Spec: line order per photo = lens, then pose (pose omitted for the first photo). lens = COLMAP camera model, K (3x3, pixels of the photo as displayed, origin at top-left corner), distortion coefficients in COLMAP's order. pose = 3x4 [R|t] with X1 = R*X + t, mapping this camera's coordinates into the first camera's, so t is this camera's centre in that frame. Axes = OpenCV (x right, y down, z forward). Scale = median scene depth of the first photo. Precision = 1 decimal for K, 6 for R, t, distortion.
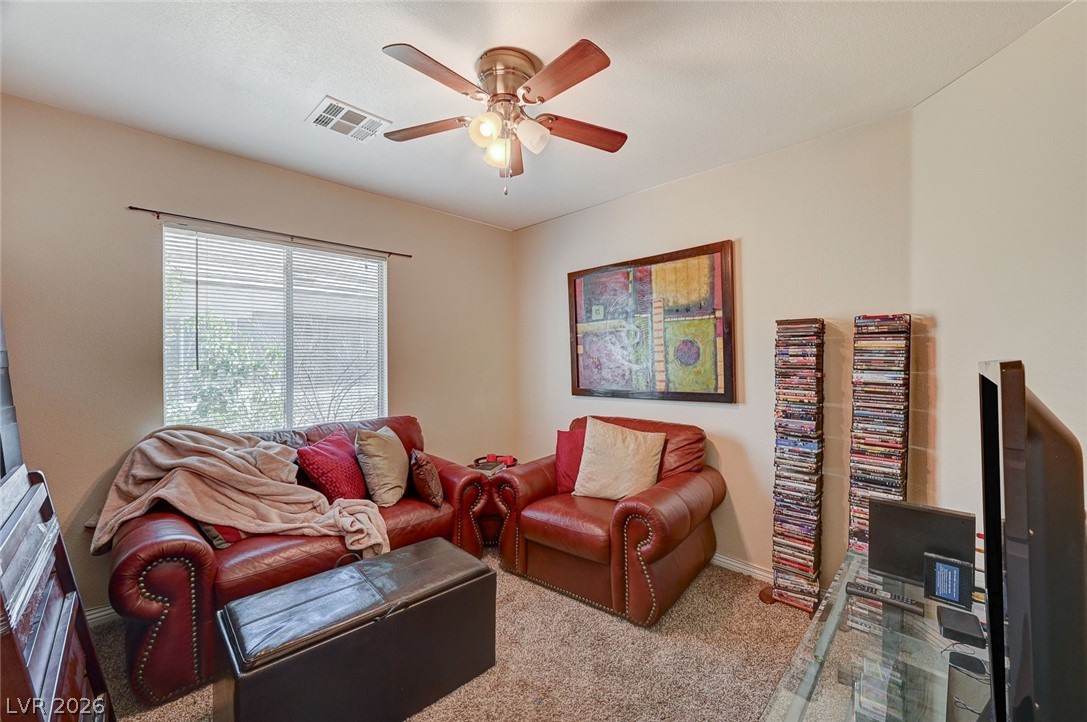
lens RADIAL K [[433.4, 0, 546.6], [0, 433.4, 361.1], [0, 0, 1]] dist [0.002503, -0.000202]
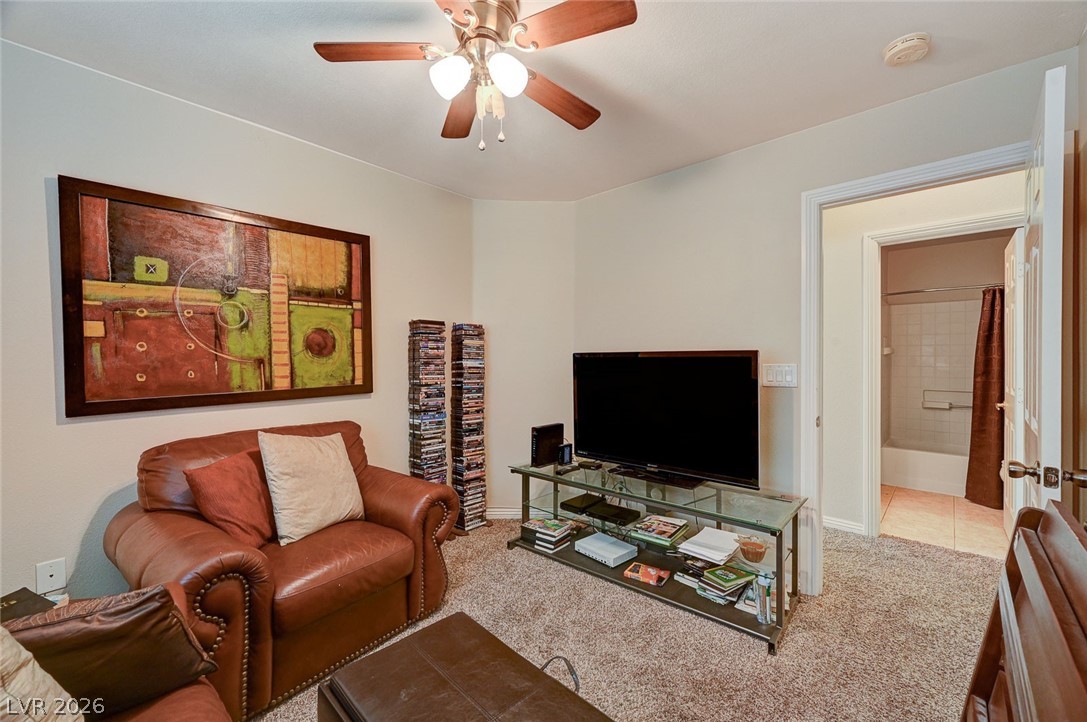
lens RADIAL K [[433.4, 0, 546.6], [0, 433.4, 361.1], [0, 0, 1]] dist [0.002503, -0.000202]
pose [[-0.022213, -0.009082, 0.999712, -0.610057], [0.002067, 0.999956, 0.009130, 0.011432], [-0.999751, 0.002269, -0.022194, 0.579013]]
